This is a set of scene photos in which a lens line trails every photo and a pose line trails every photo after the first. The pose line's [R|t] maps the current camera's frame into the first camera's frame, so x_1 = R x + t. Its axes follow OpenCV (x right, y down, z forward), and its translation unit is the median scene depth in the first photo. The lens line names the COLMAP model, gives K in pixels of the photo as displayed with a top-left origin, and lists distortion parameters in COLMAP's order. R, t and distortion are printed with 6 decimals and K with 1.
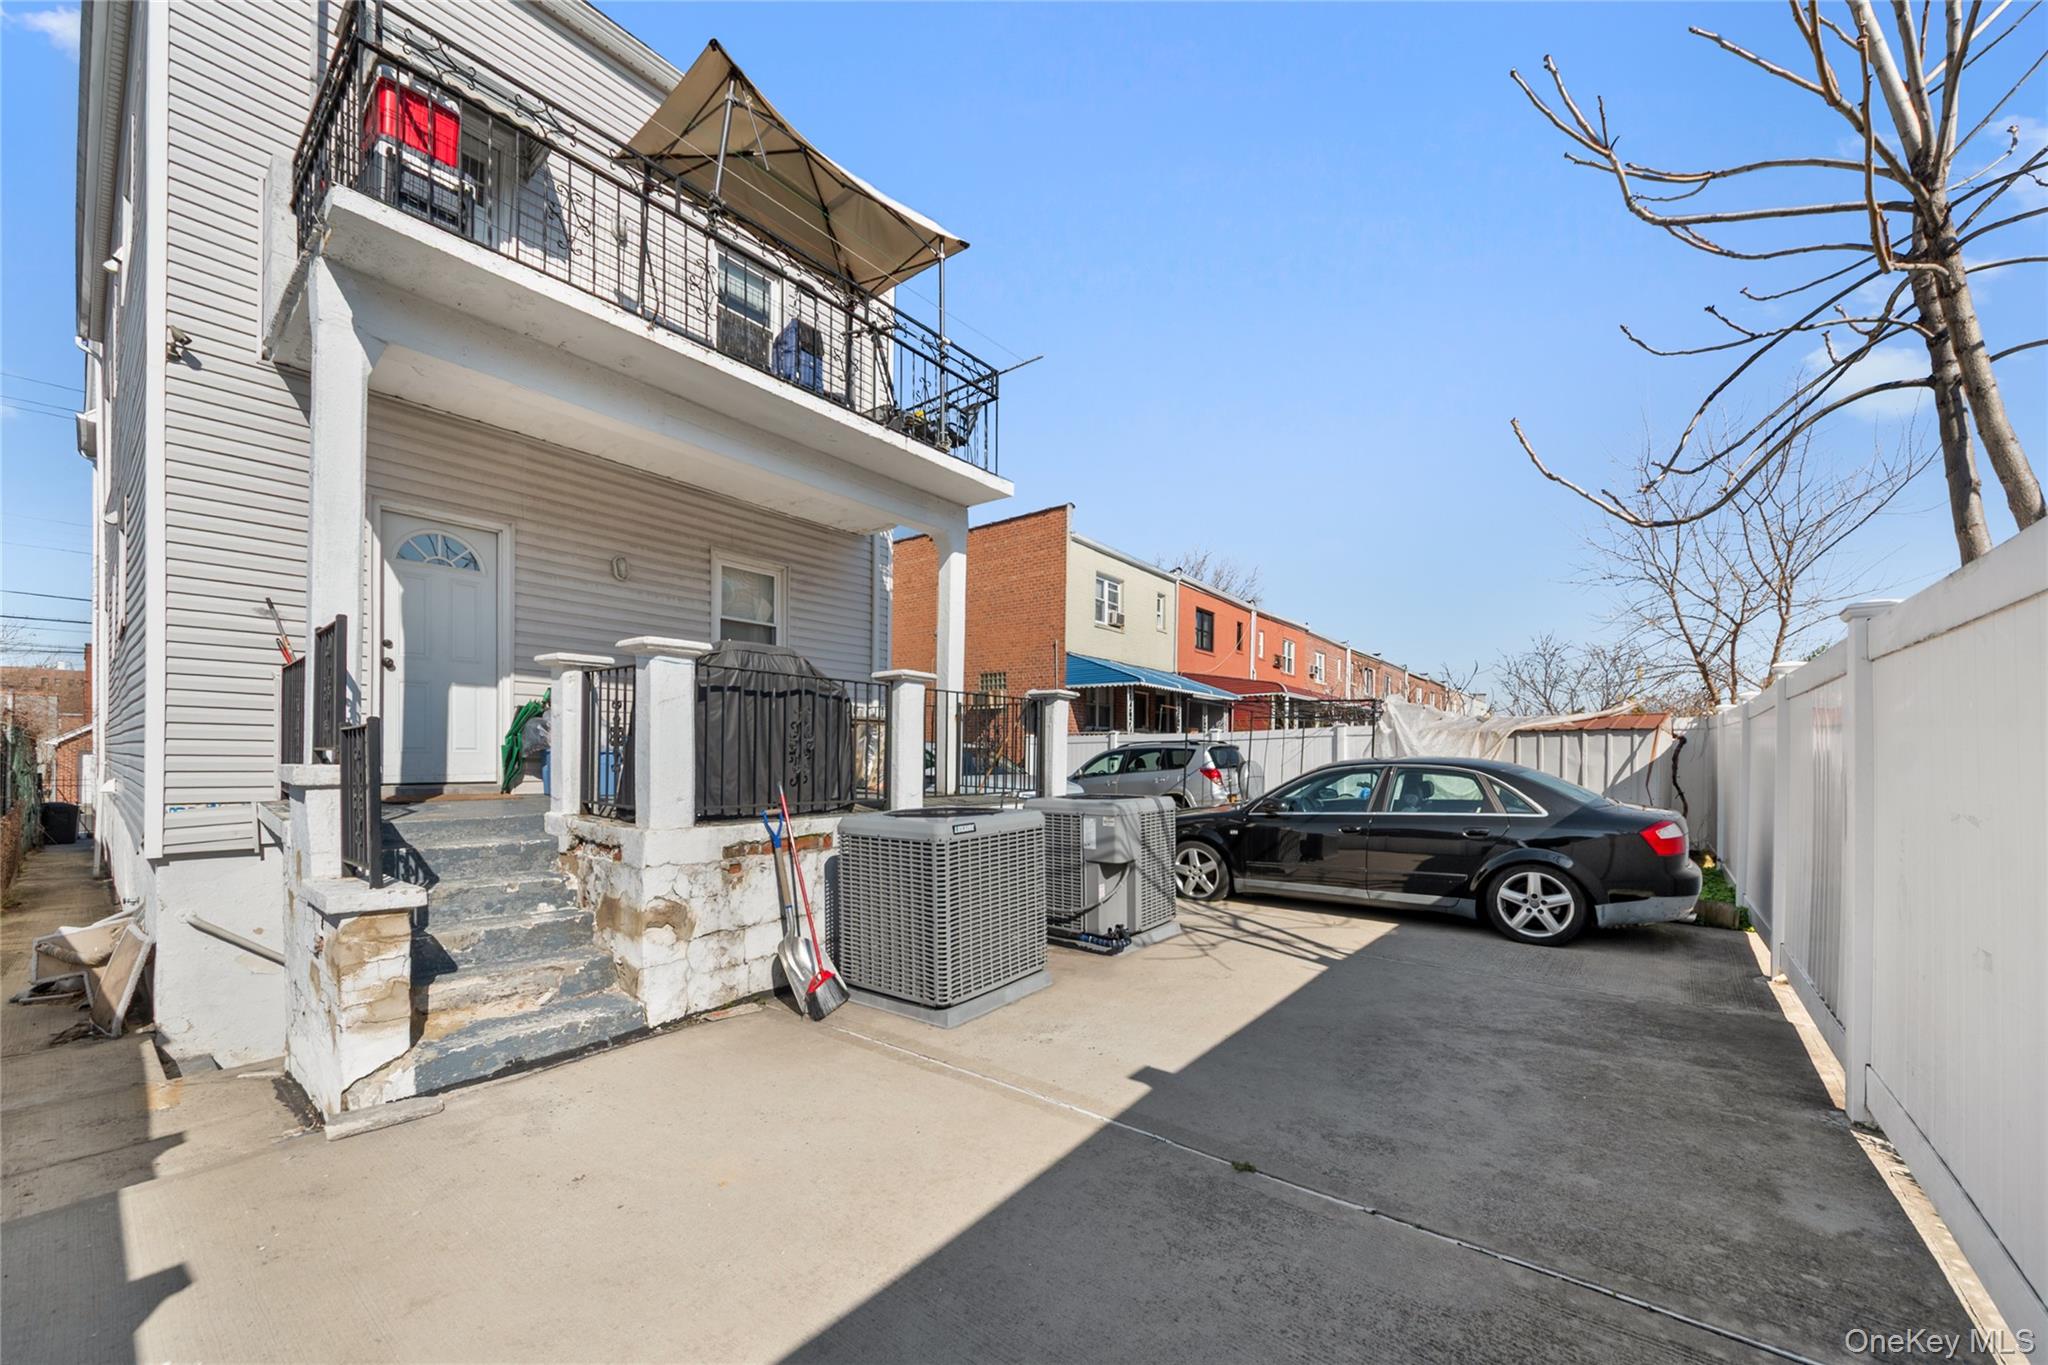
lens RADIAL K [[768.1, 0, 1003.0], [0, 768.1, 749.9], [0, 0, 1]] dist [-0.003213, -0.000648]
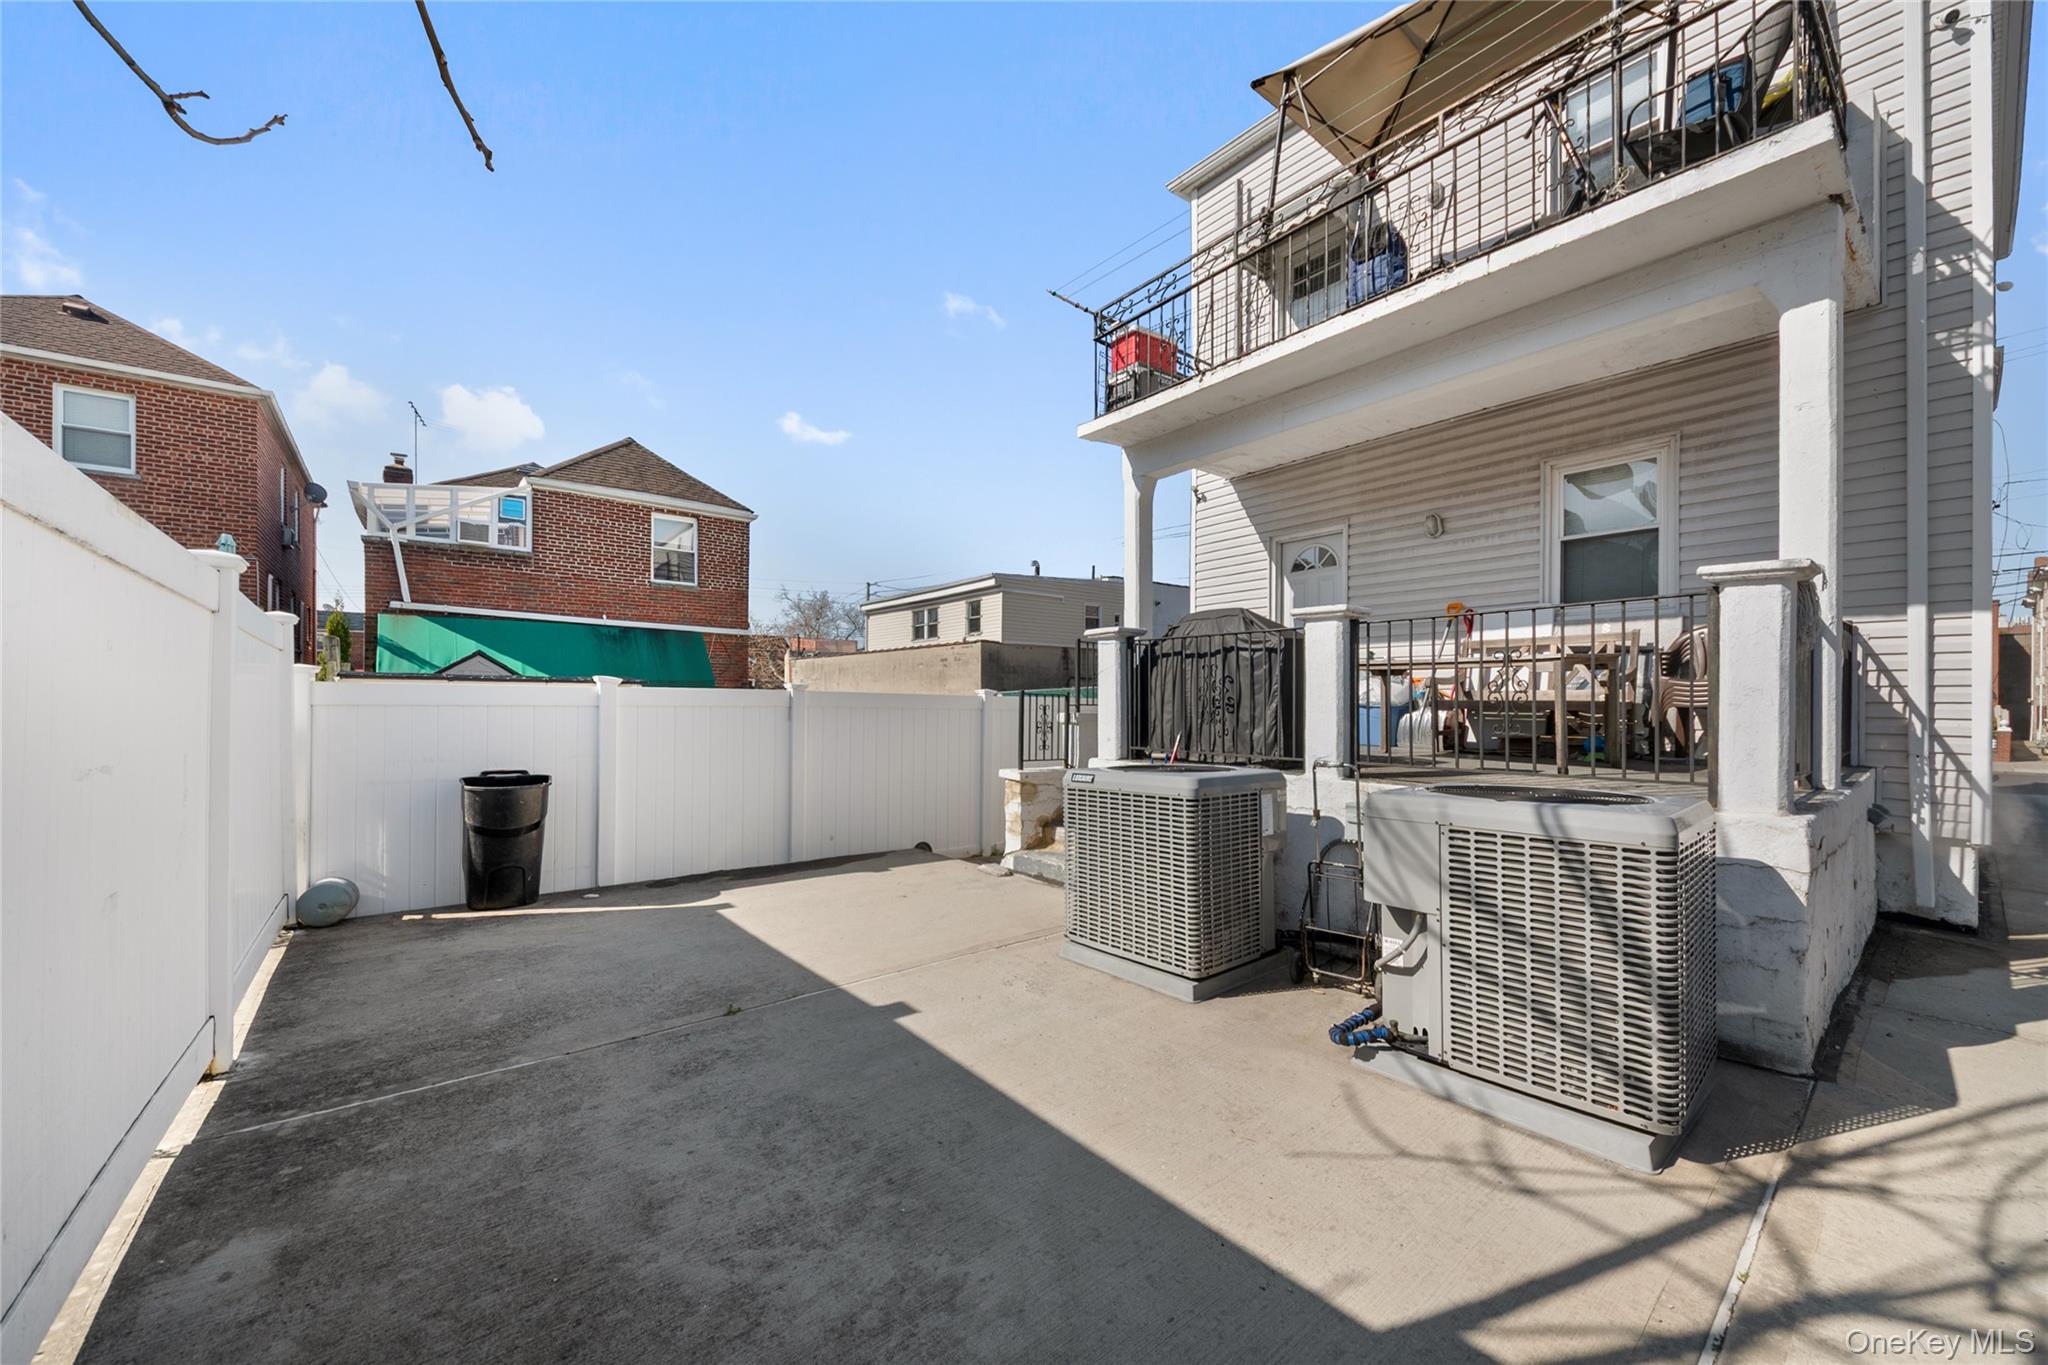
lens RADIAL K [[768.1, 0, 1024.1], [0, 768.1, 698.6], [0, 0, 1]] dist [-0.003213, -0.000648]
pose [[-0.204125, -0.020479, -0.978731, 0.962385], [-0.007758, 0.999784, -0.019302, 0.016330], [0.978914, 0.003653, -0.204239, 1.118628]]
